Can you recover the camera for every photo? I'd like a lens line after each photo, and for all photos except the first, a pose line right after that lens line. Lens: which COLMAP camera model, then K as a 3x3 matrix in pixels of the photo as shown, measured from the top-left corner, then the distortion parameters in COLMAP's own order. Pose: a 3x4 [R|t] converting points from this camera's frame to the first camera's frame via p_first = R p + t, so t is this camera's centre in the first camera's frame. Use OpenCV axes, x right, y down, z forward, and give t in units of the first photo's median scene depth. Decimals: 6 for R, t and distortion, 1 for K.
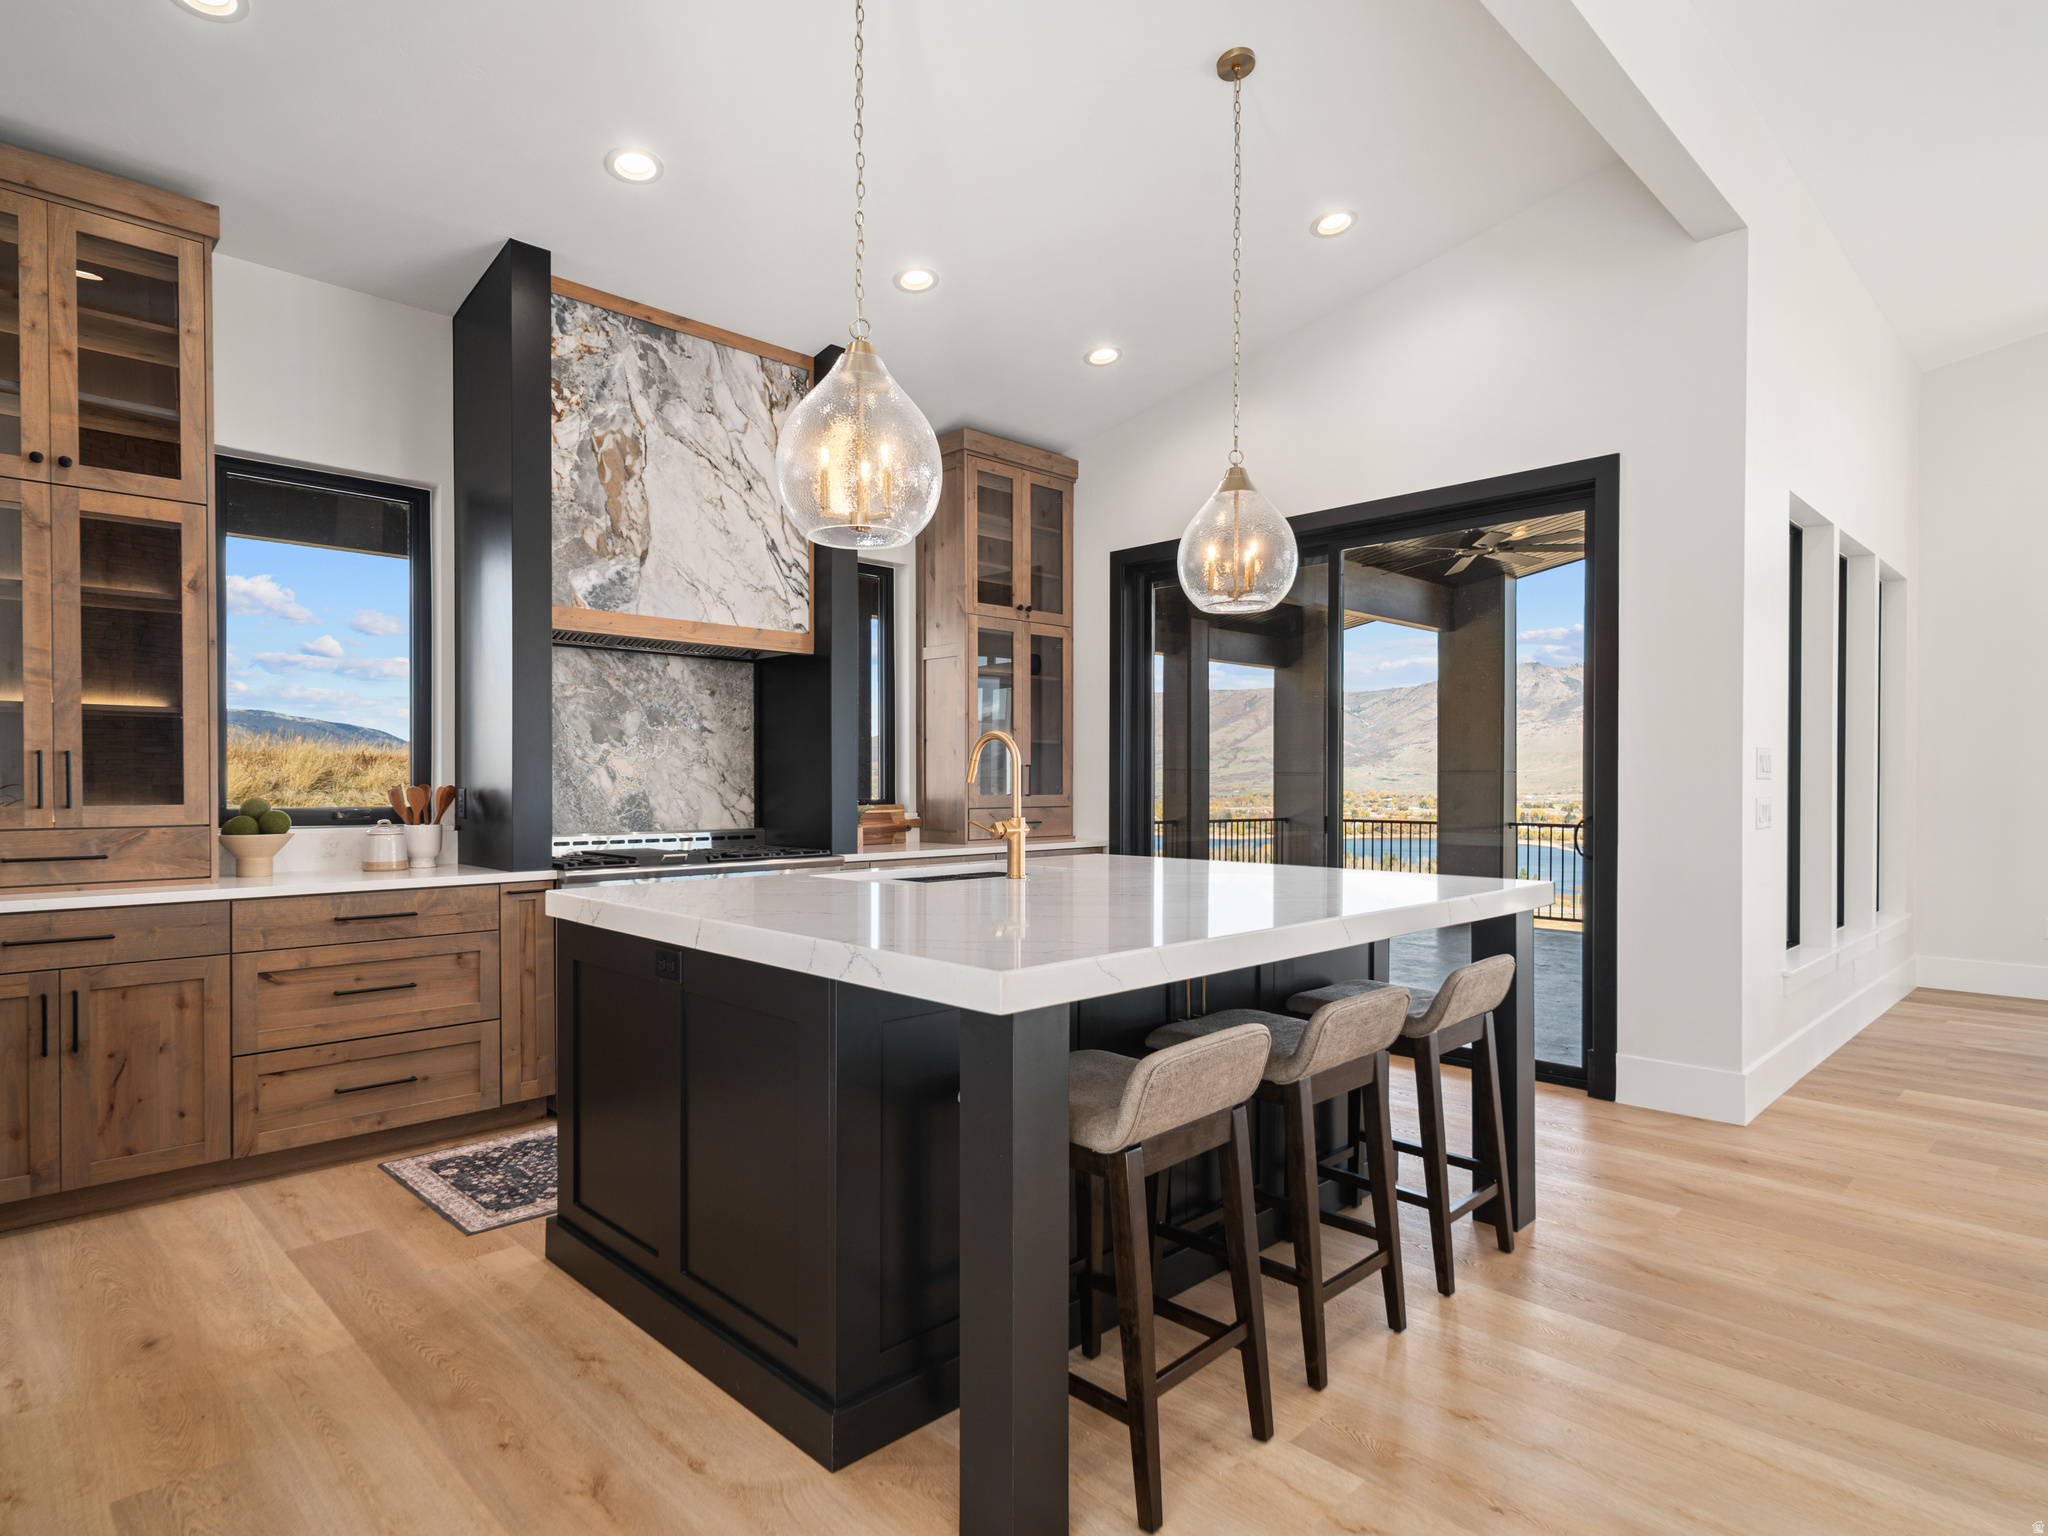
lens RADIAL K [[1128.6, 0, 1022.2], [0, 1128.6, 787.4], [0, 0, 1]] dist [0.004294, 0.000385]
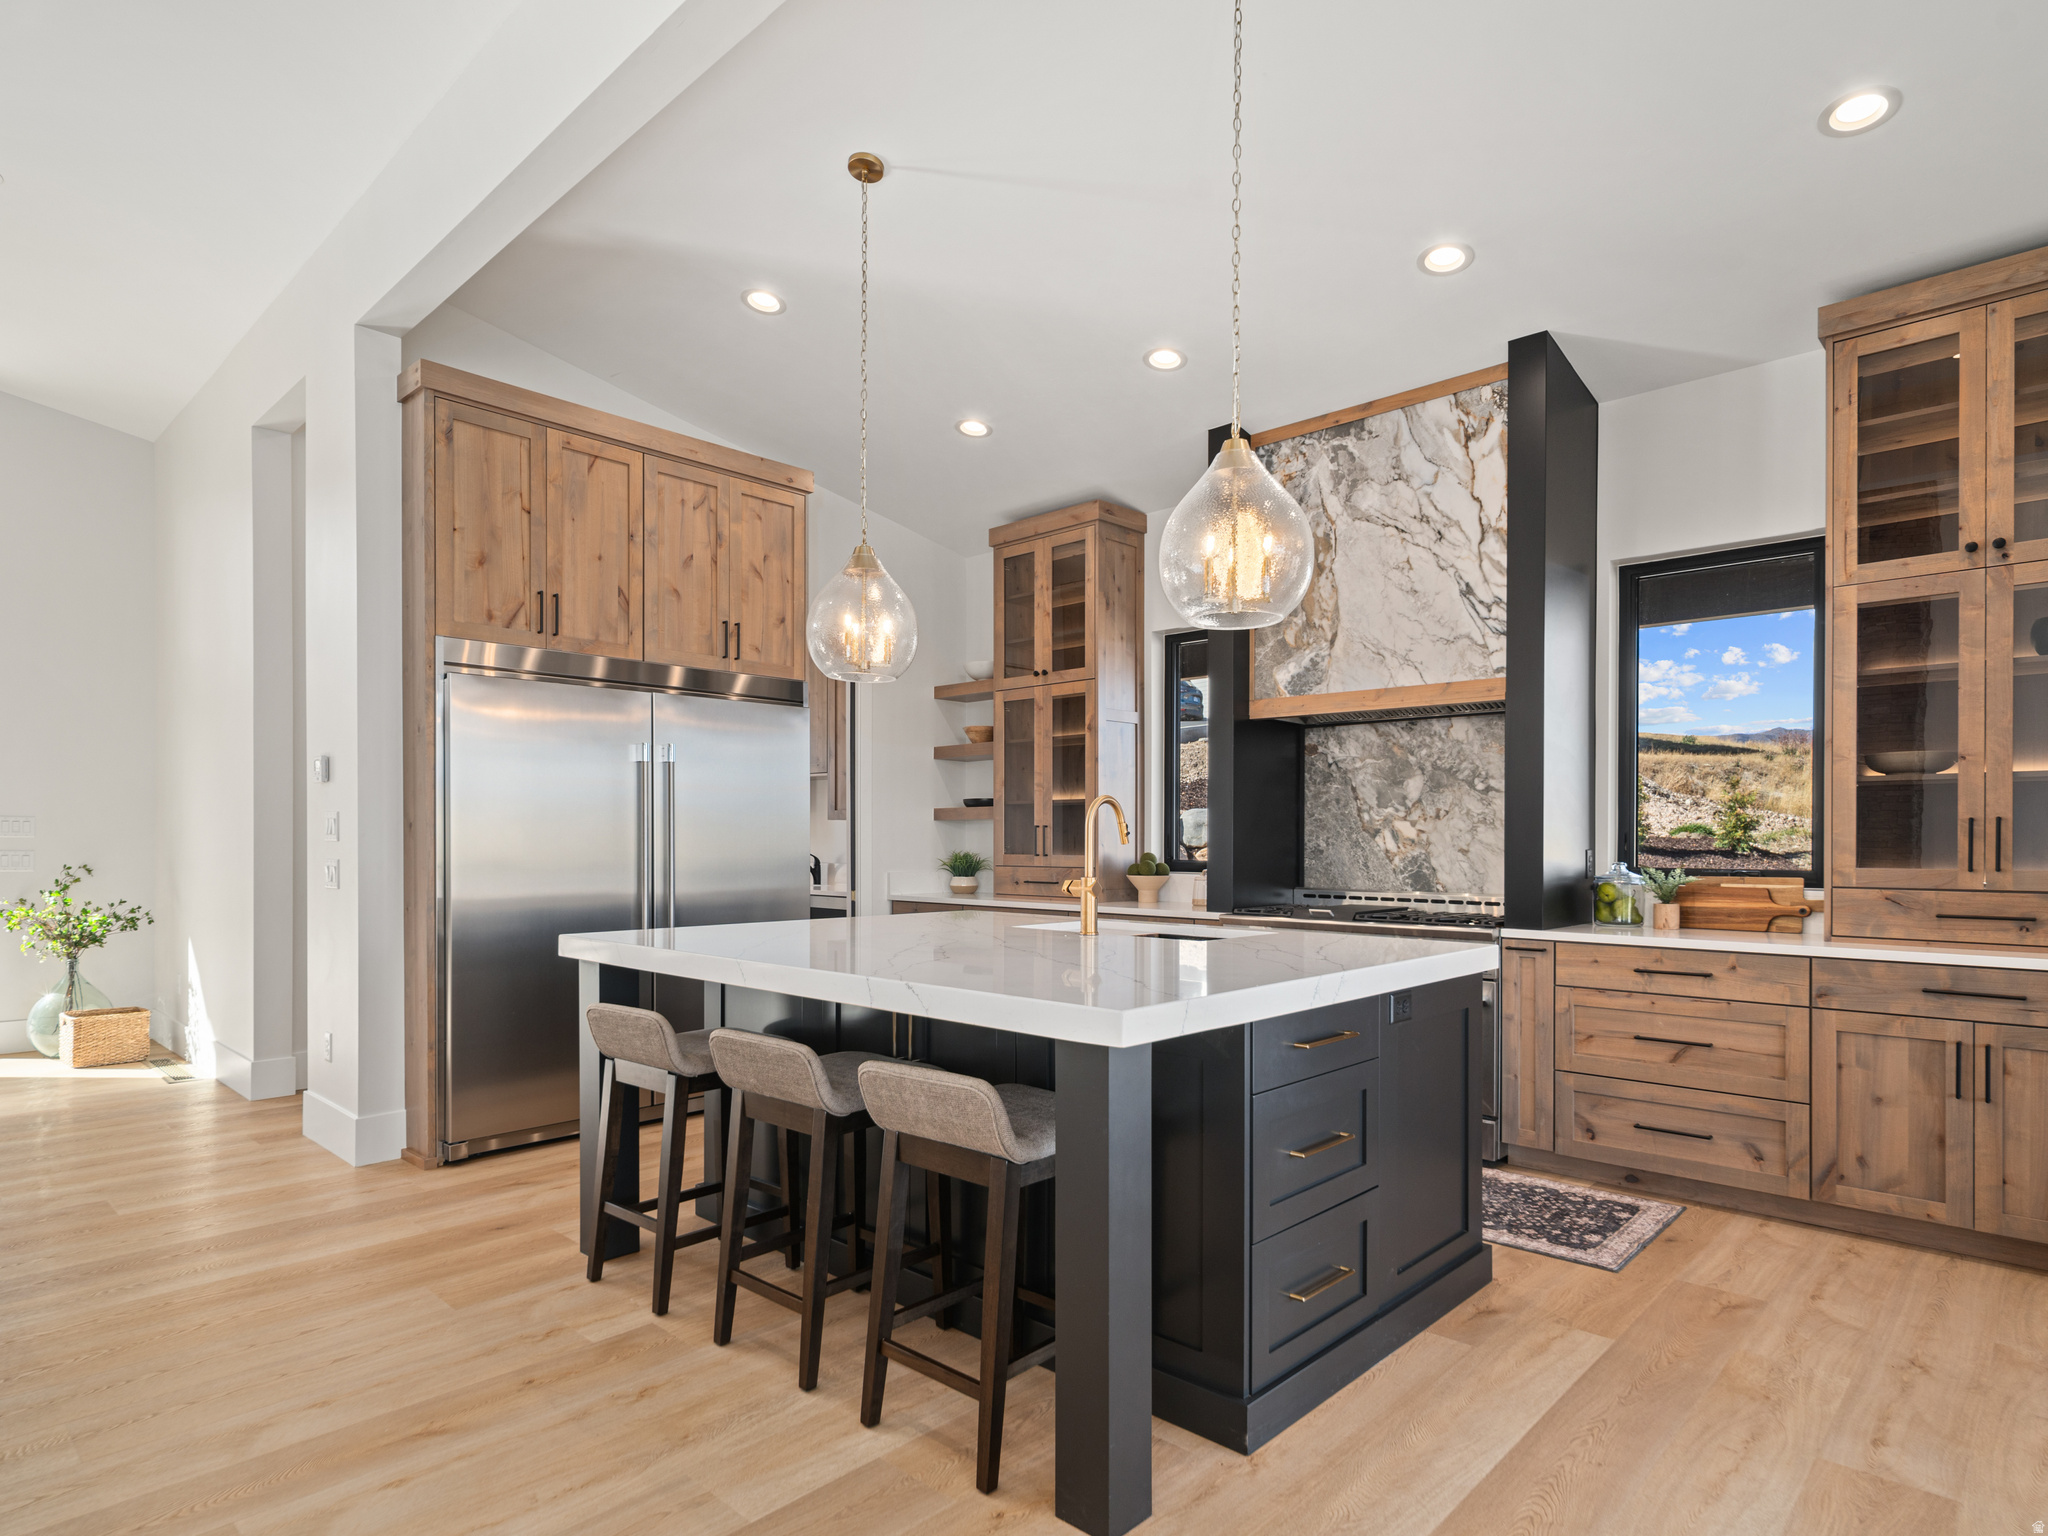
lens RADIAL K [[1128.6, 0, 1027.8], [0, 1128.6, 847.5], [0, 0, 1]] dist [0.004294, 0.000385]
pose [[0.039476, 0.006621, -0.999199, 0.726949], [-0.008109, 0.999947, 0.006306, -0.004998], [0.999188, 0.007854, 0.039527, 0.630532]]
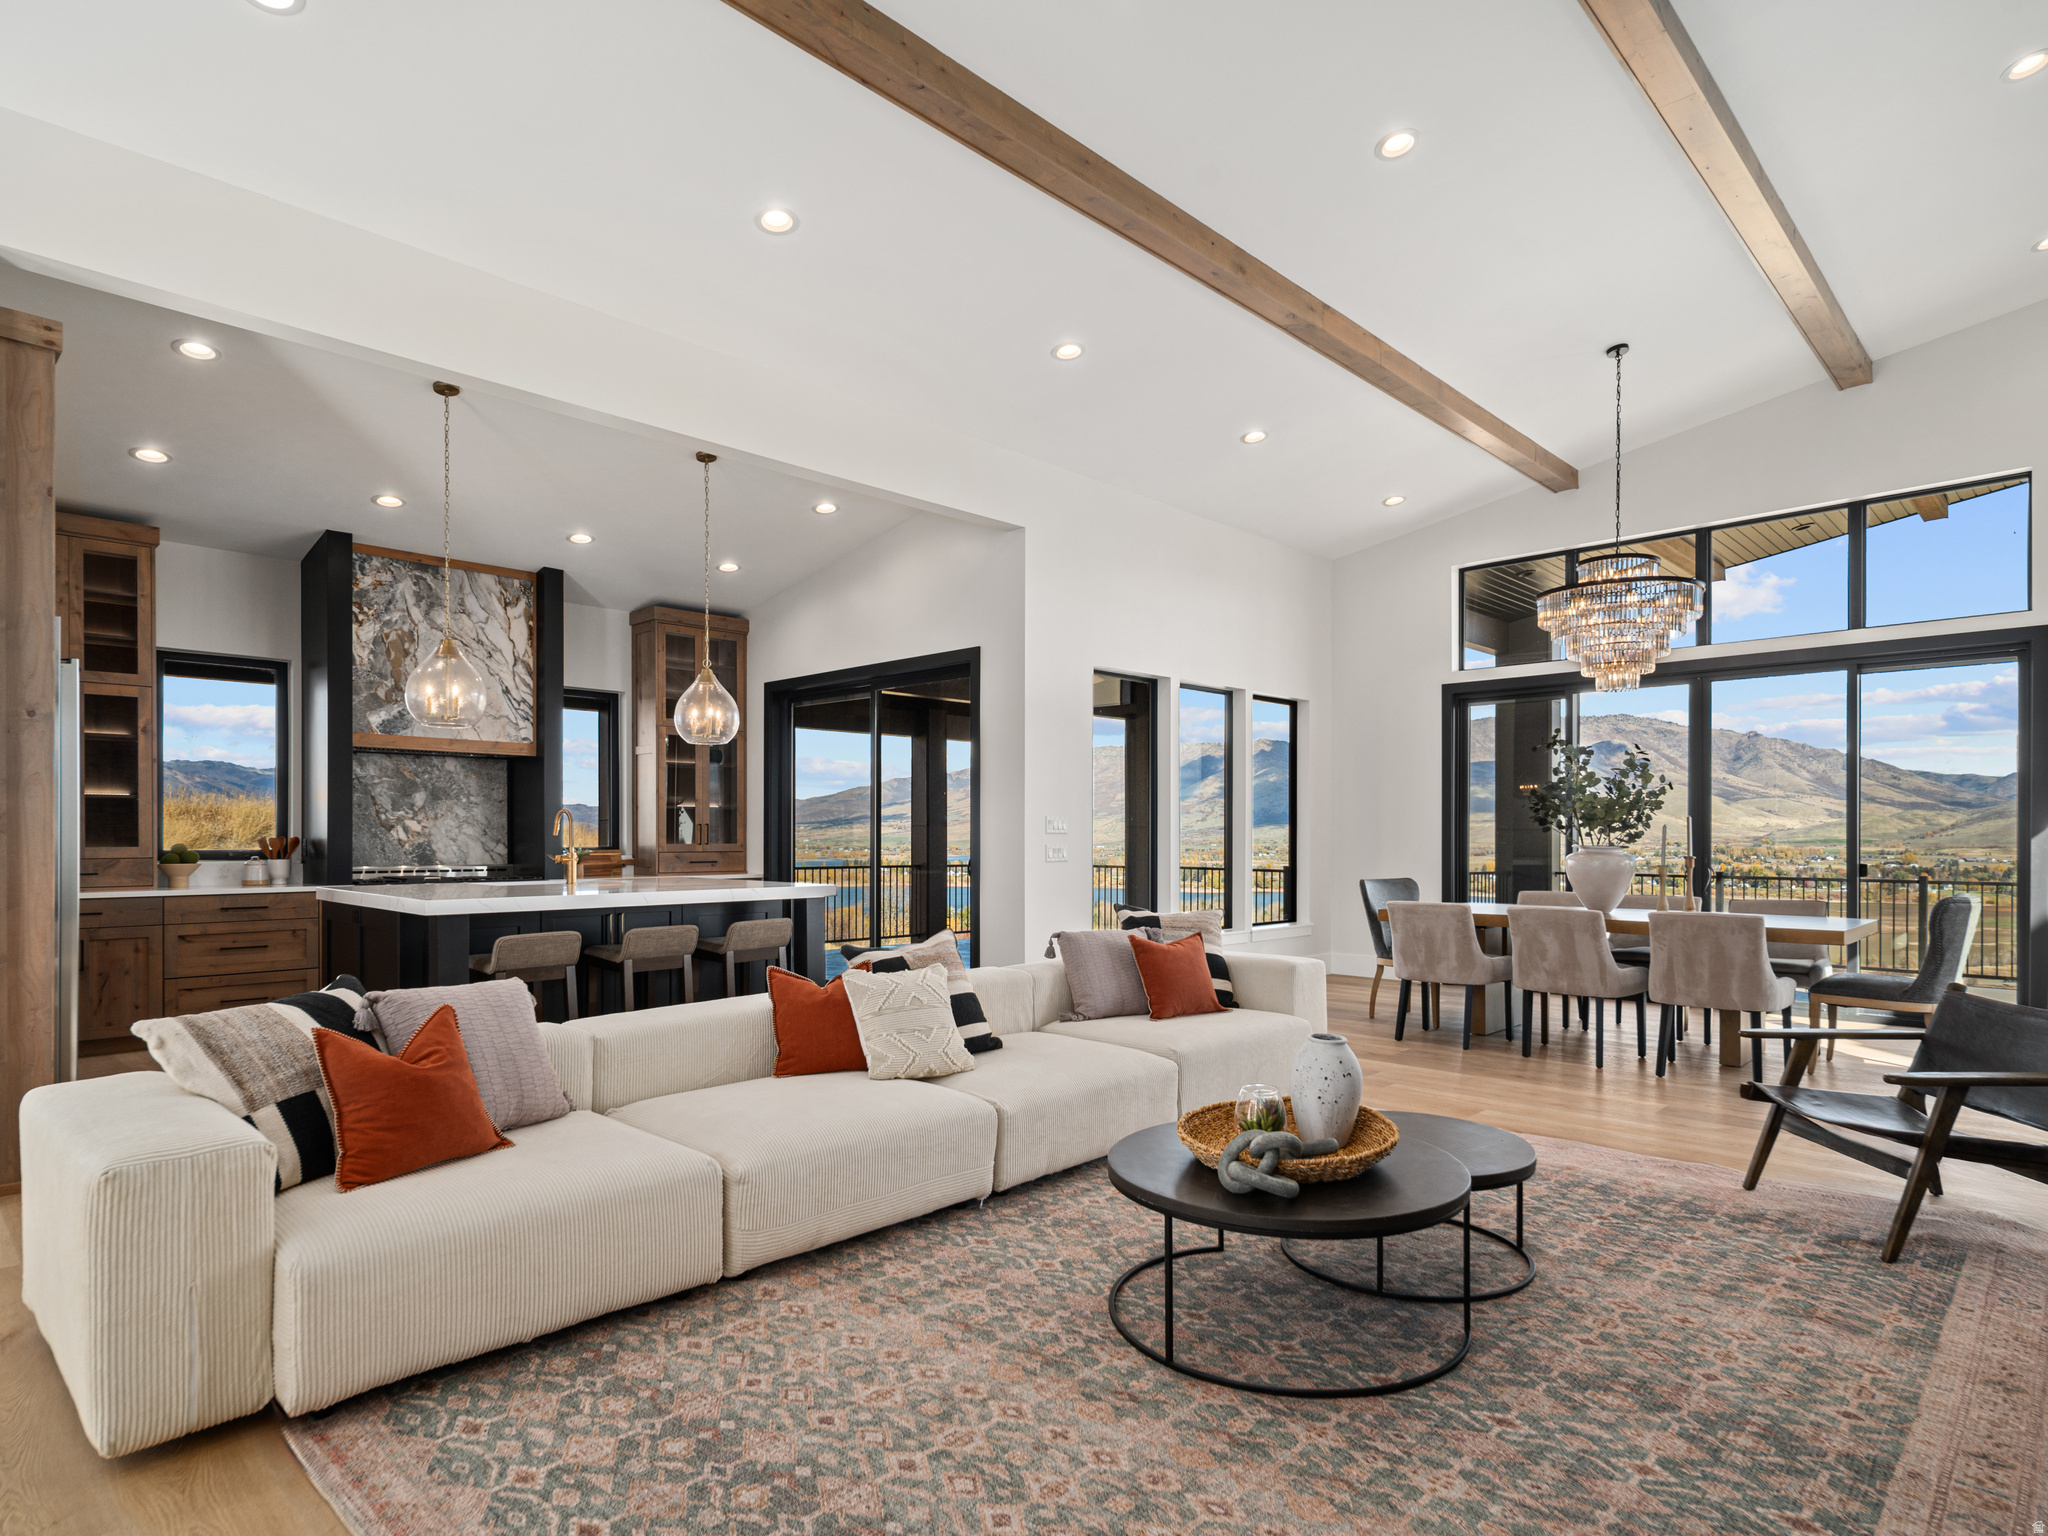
lens RADIAL K [[1128.6, 0, 1019.9], [0, 1128.6, 836.7], [0, 0, 1]] dist [0.004294, 0.000385]
pose [[0.999815, 0.001030, 0.019186, 0.513095], [-0.000974, 0.999995, -0.002908, 0.001707], [-0.019189, 0.002889, 0.999812, -0.678234]]
